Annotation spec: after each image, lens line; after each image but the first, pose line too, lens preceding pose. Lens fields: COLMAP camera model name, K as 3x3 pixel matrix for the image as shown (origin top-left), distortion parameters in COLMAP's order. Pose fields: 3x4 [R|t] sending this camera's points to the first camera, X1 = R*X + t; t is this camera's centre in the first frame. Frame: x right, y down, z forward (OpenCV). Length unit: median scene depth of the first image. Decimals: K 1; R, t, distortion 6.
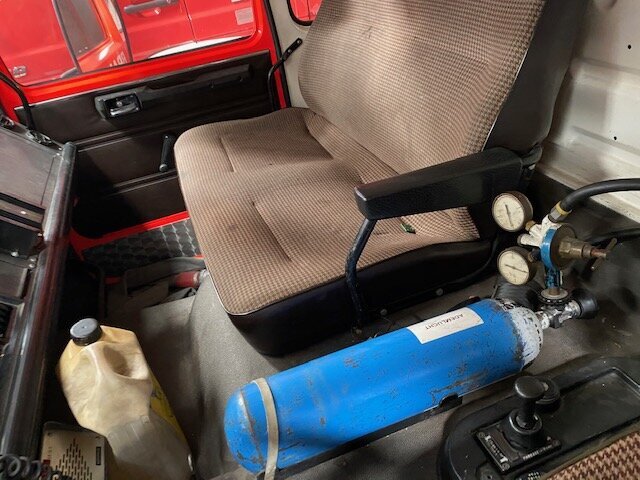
lens RADIAL K [[500.1, 0, 320.0], [0, 500.1, 240.0], [0, 0, 1]] dist [-0.006279, 0.006041]
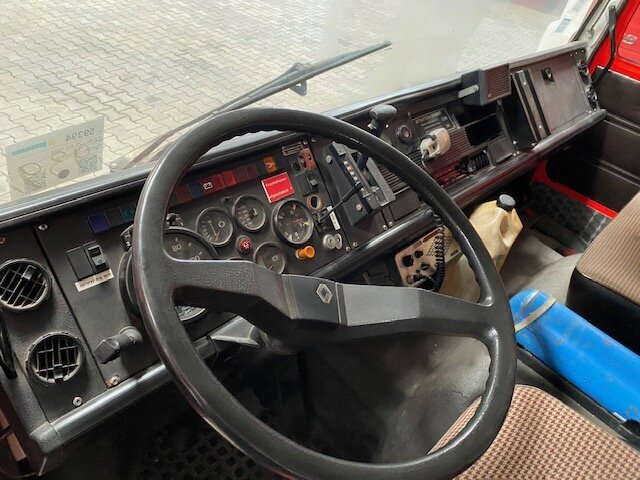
lens RADIAL K [[500.1, 0, 320.0], [0, 500.1, 240.0], [0, 0, 1]] dist [-0.006279, 0.006041]
pose [[0.391422, 0.731839, -0.557853, 0.159948], [-0.682693, 0.637434, 0.357223, 0.053790], [0.617025, 0.241017, 0.749127, -0.309963]]
